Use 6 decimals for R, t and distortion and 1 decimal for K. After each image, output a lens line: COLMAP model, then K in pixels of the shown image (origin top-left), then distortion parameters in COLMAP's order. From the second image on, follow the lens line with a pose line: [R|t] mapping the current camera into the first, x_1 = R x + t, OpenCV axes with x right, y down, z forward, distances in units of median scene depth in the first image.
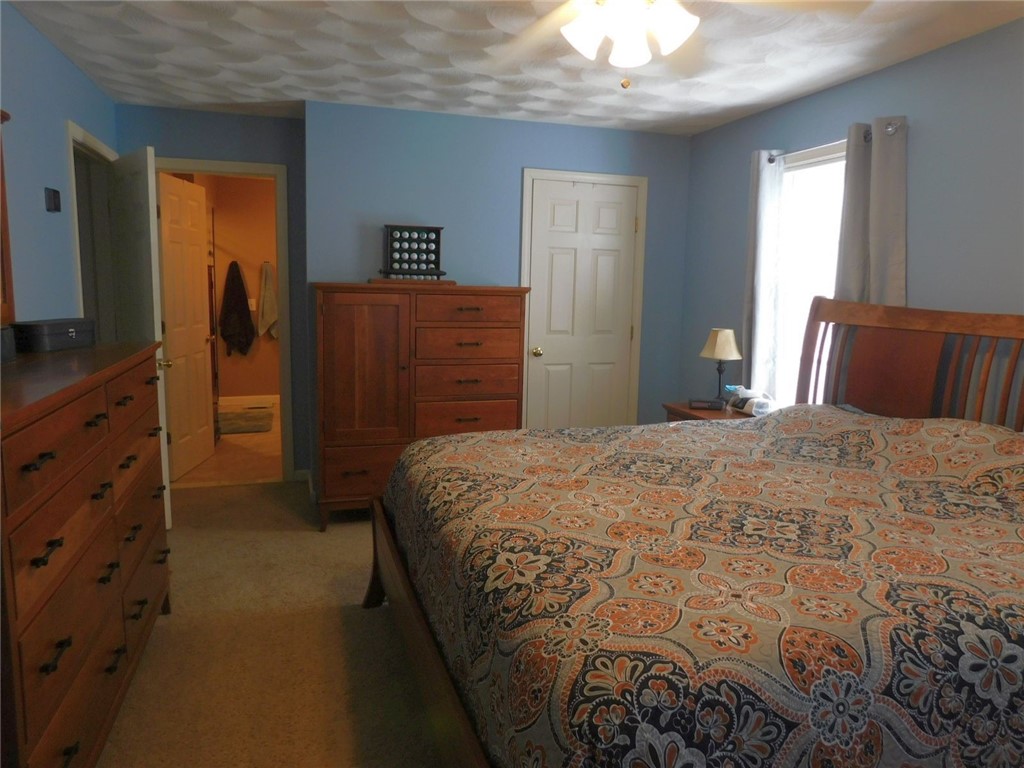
lens RADIAL K [[671.7, 0, 510.8], [0, 671.7, 386.2], [0, 0, 1]] dist [-0.041974, 0.002787]
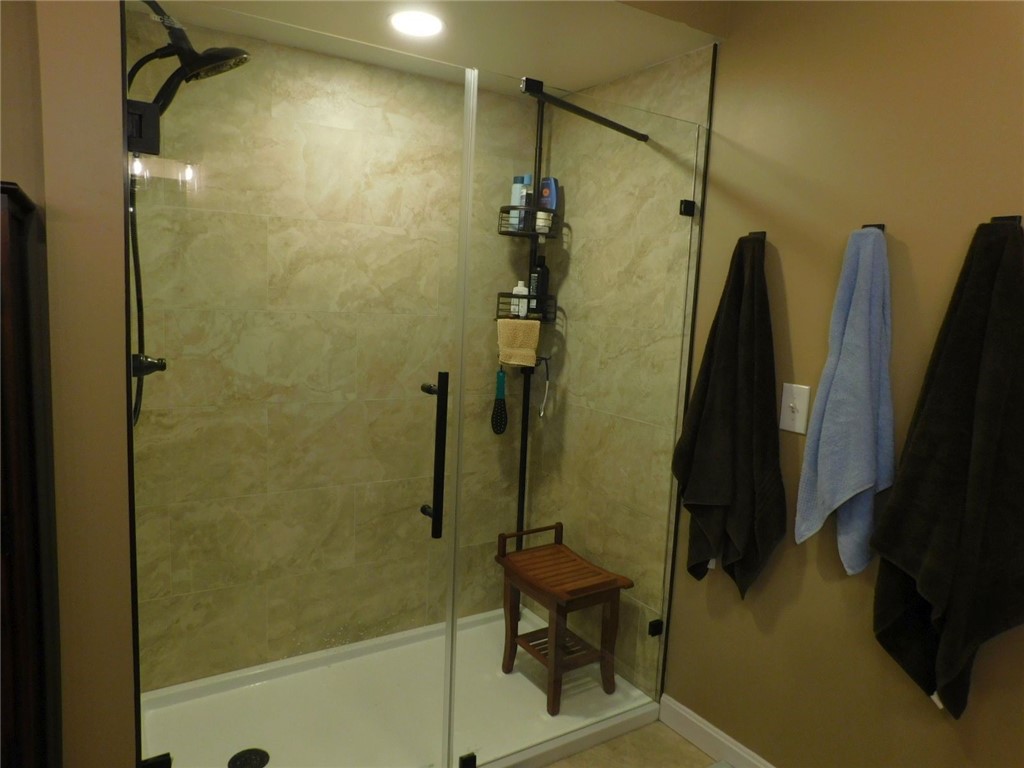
lens RADIAL K [[671.7, 0, 513.4], [0, 671.7, 381.1], [0, 0, 1]] dist [-0.041974, 0.002787]
pose [[0.252378, 0.103110, -0.962119, -0.182603], [-0.205007, 0.977432, 0.050975, -0.123481], [0.945662, 0.184376, 0.267821, 0.841182]]
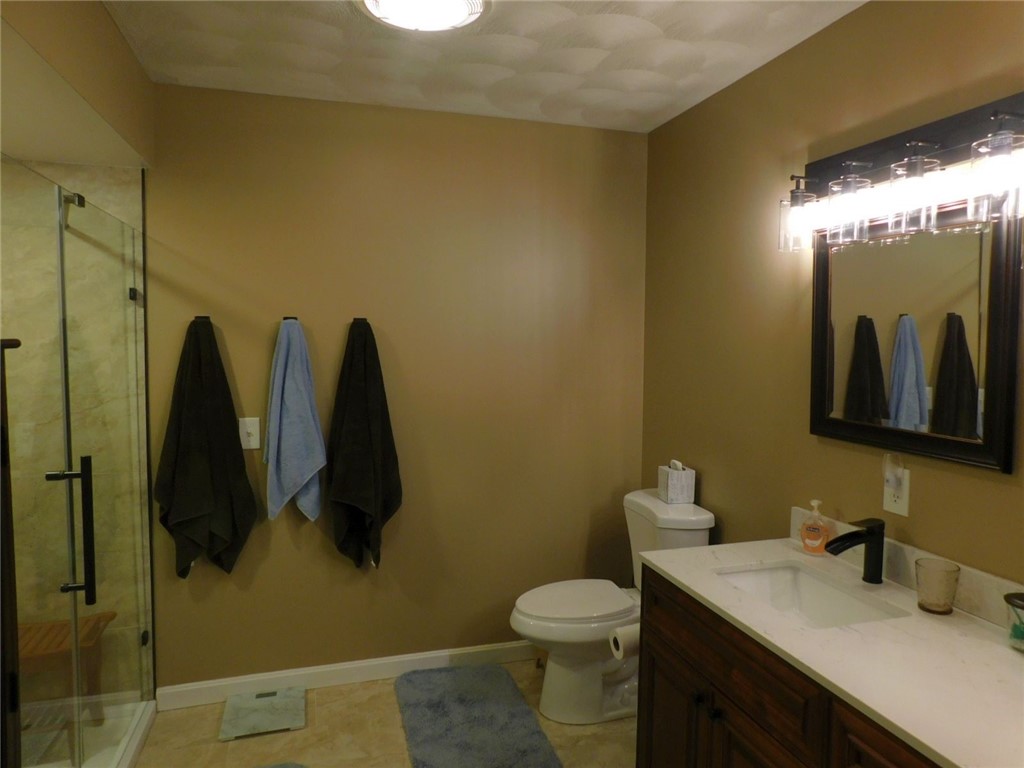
lens RADIAL K [[671.7, 0, 514.1], [0, 671.7, 375.7], [0, 0, 1]] dist [-0.041974, 0.002787]
pose [[0.999698, -0.018389, -0.016303, -0.236425], [0.016447, 0.993555, -0.112155, -0.110389], [0.018260, 0.111853, 0.993557, 0.636808]]
